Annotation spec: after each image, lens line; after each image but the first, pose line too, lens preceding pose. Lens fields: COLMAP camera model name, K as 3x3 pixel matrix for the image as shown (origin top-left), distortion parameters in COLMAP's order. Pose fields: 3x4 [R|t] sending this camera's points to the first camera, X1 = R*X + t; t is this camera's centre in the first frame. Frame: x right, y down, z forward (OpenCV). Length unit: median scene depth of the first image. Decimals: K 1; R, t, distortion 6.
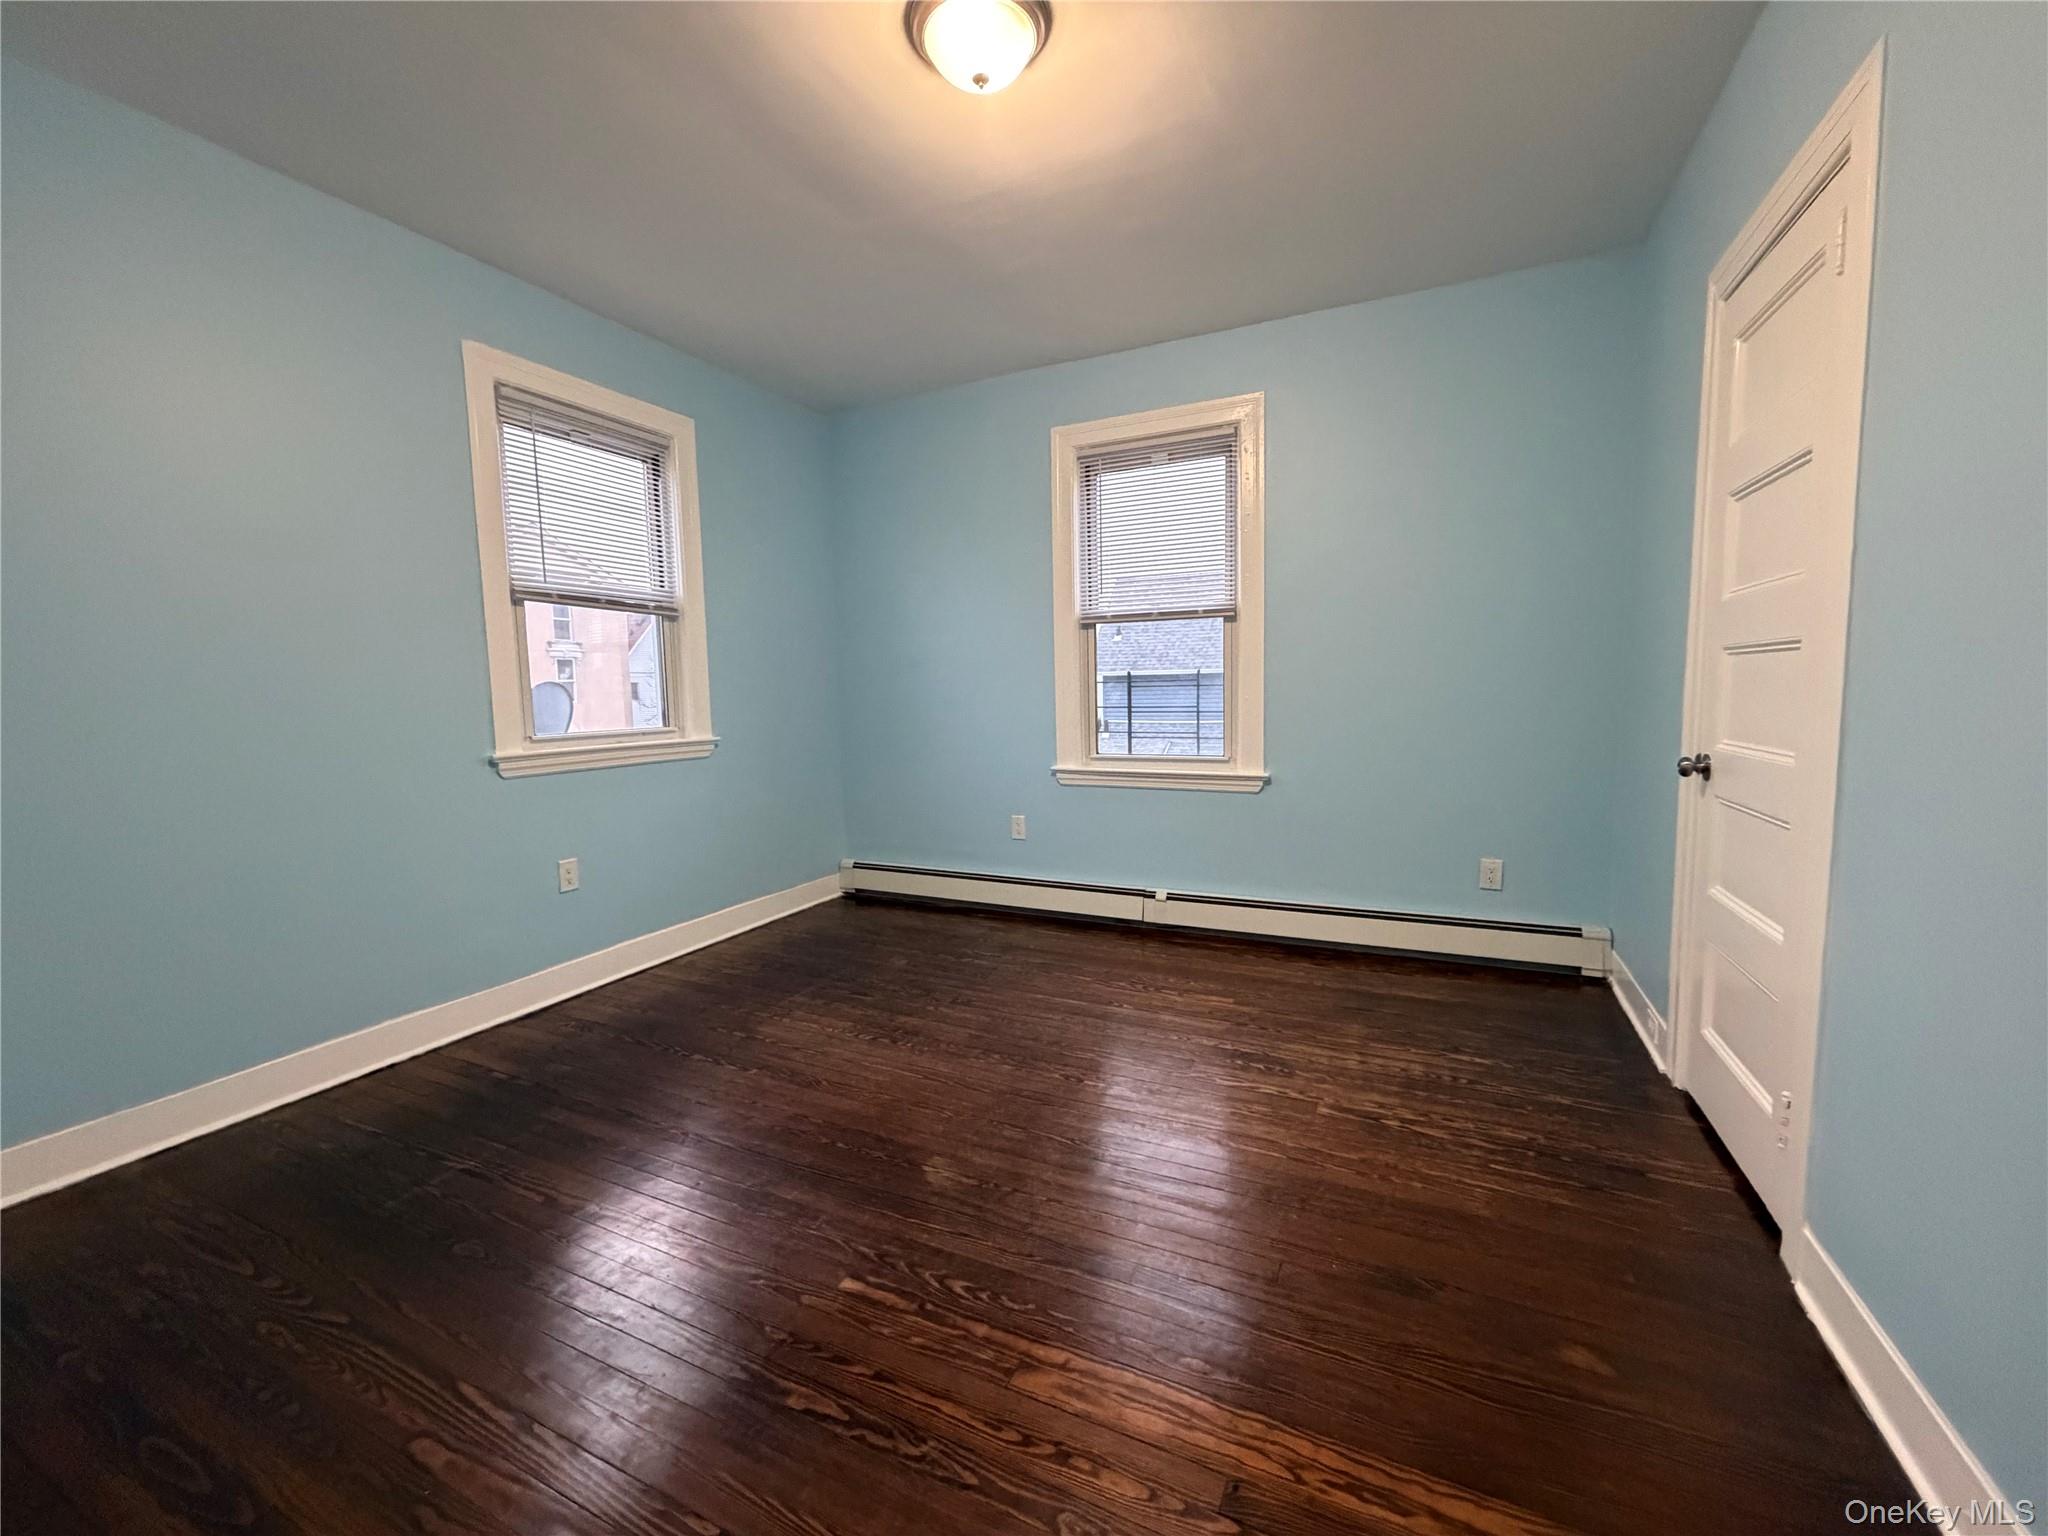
lens RADIAL K [[819.4, 0, 1024.0], [0, 819.4, 768.0], [0, 0, 1]] dist [0.000130, 0.000275]
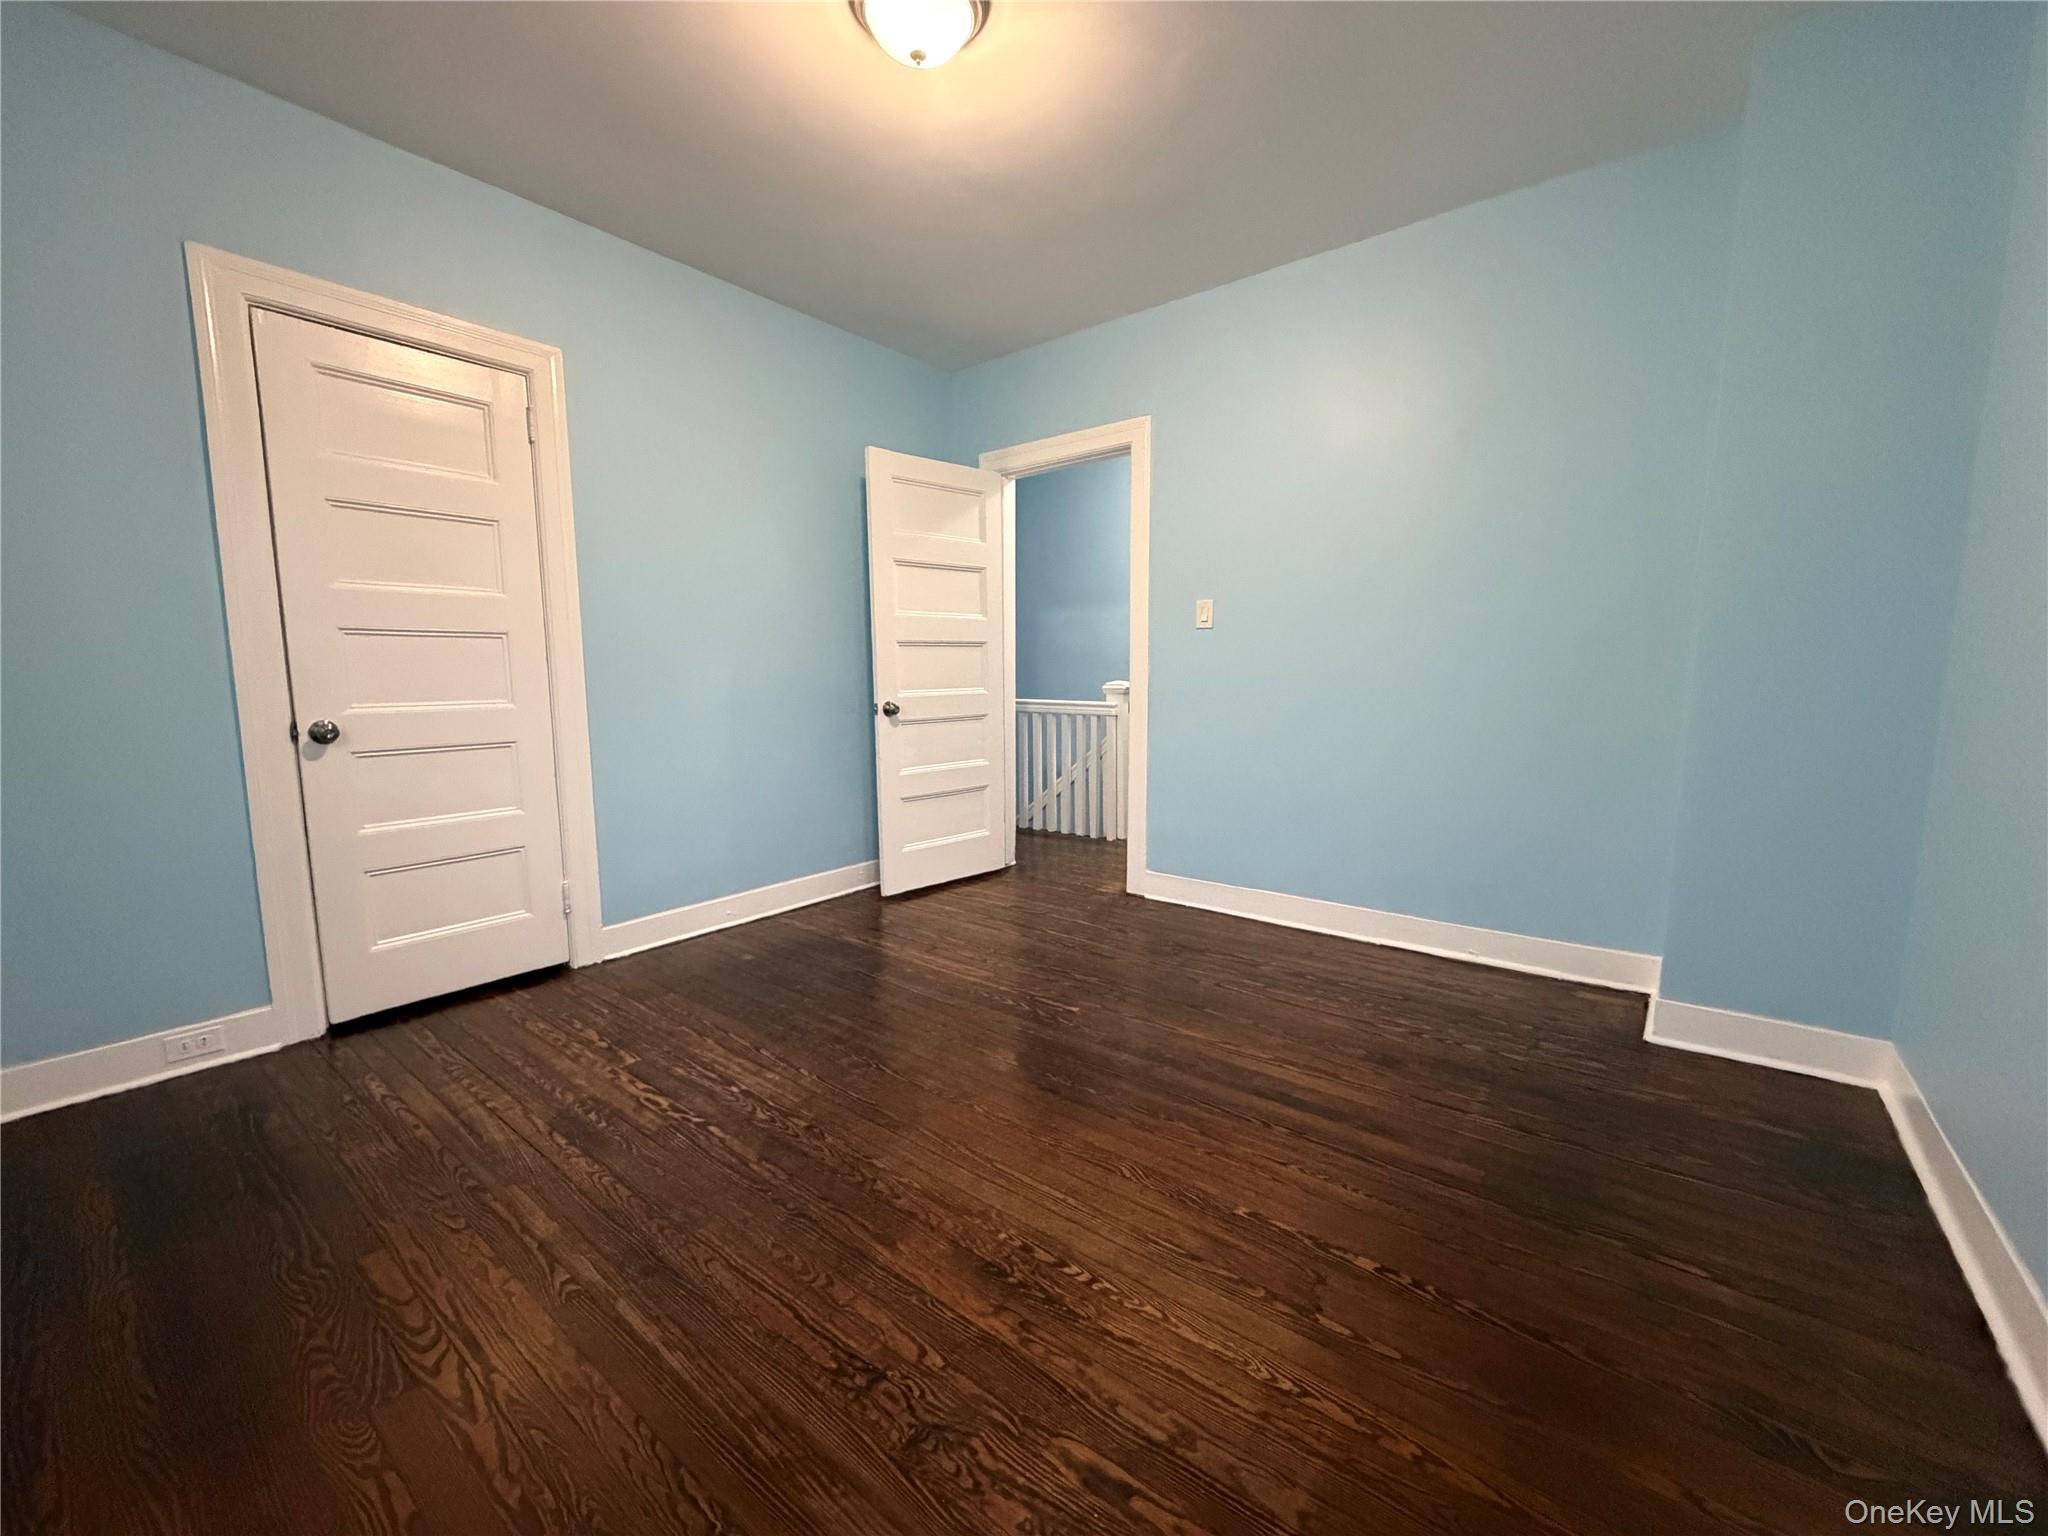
lens RADIAL K [[819.4, 0, 1024.0], [0, 819.4, 768.0], [0, 0, 1]] dist [0.000130, 0.000275]
pose [[-0.975746, -0.000223, 0.218905, -0.335810], [0.046463, 0.977003, 0.208100, -0.132484], [-0.213917, 0.213224, -0.953297, 1.756083]]
